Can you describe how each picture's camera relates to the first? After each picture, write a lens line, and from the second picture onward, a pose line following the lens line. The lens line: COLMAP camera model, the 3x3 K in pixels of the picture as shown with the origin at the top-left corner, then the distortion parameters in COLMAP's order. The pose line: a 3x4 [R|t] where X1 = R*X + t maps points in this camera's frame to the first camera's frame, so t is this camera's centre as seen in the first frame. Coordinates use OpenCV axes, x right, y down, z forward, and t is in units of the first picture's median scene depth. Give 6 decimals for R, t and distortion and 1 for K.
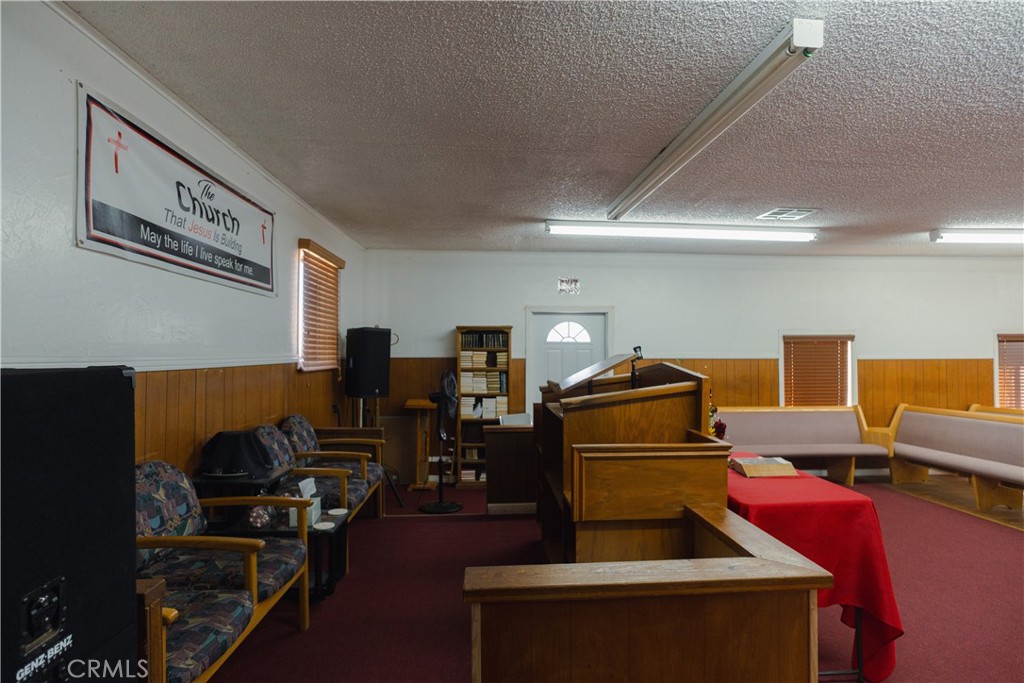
lens RADIAL K [[551.9, 0, 515.5], [0, 551.9, 347.8], [0, 0, 1]] dist [-0.054015, 0.046015]
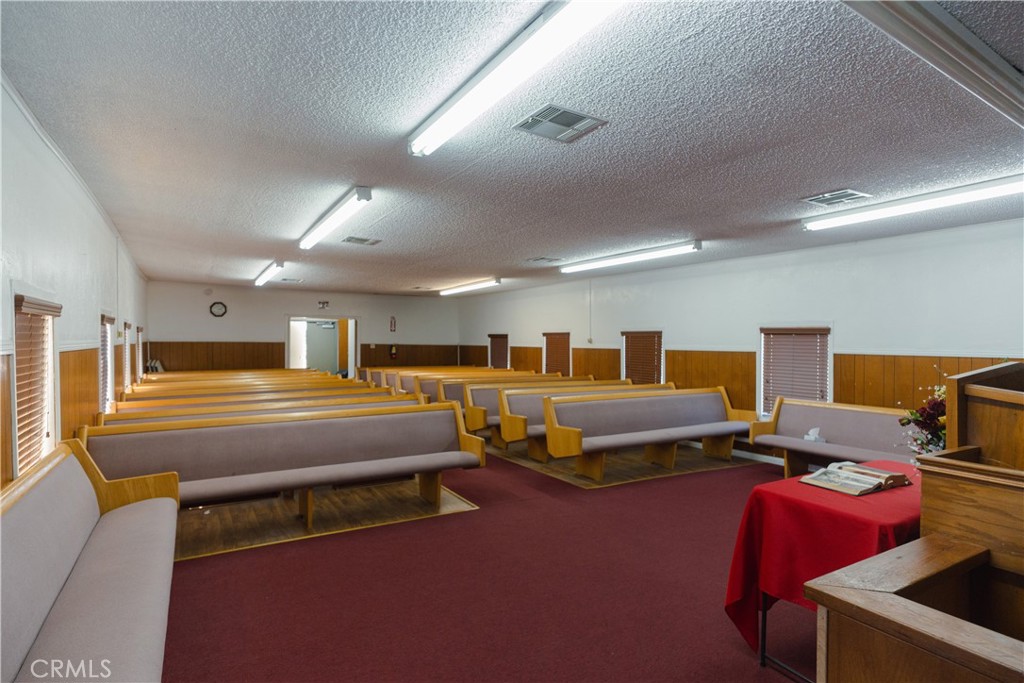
lens RADIAL K [[551.9, 0, 515.5], [0, 551.9, 347.8], [0, 0, 1]] dist [-0.054015, 0.046015]
pose [[-0.467744, -0.013237, 0.883765, -0.042697], [-0.018270, 0.999819, 0.005306, 0.009121], [-0.883675, -0.013664, -0.467902, 1.201200]]
